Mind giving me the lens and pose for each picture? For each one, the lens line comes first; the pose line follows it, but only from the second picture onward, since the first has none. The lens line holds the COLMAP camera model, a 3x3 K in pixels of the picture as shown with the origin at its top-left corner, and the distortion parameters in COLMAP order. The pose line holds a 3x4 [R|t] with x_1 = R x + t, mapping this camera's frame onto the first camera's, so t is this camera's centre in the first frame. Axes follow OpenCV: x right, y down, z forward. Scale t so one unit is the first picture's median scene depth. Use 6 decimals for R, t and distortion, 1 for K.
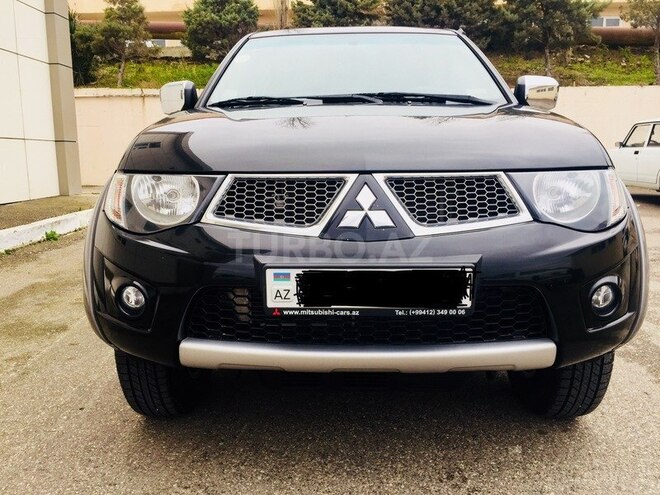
lens RADIAL K [[567.9, 0, 324.6], [0, 567.9, 245.5], [0, 0, 1]] dist [0.035569, -0.039609]
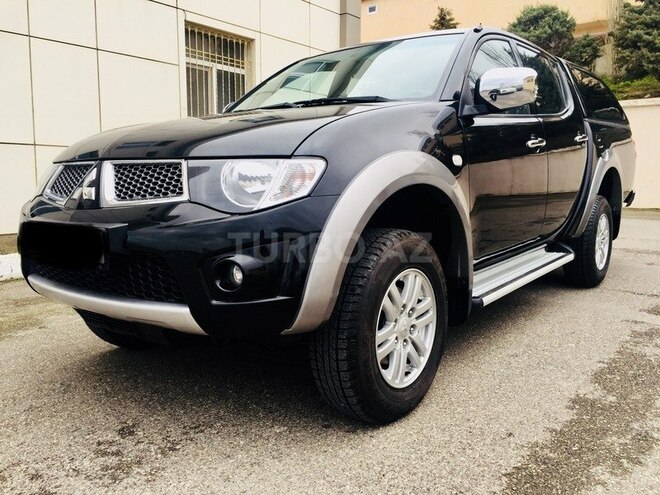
lens RADIAL K [[567.9, 0, 332.3], [0, 567.9, 245.9], [0, 0, 1]] dist [0.035569, -0.039609]
pose [[0.809301, 0.076519, -0.582389, 1.028564], [-0.098495, 0.995119, -0.006125, 0.021085], [0.579077, 0.062320, 0.812887, 0.195837]]
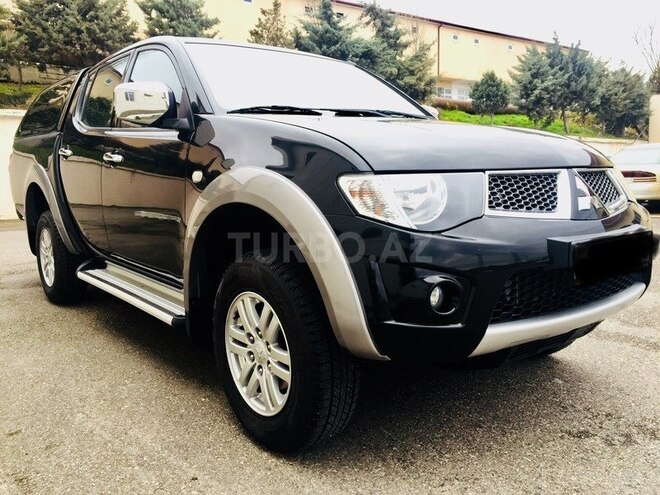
lens RADIAL K [[567.9, 0, 327.7], [0, 567.9, 249.7], [0, 0, 1]] dist [0.035569, -0.039609]
pose [[0.769438, -0.092147, 0.632039, -0.921074], [0.122474, 0.992462, -0.004404, -0.006267], [-0.626869, 0.080797, 0.774924, 0.292996]]
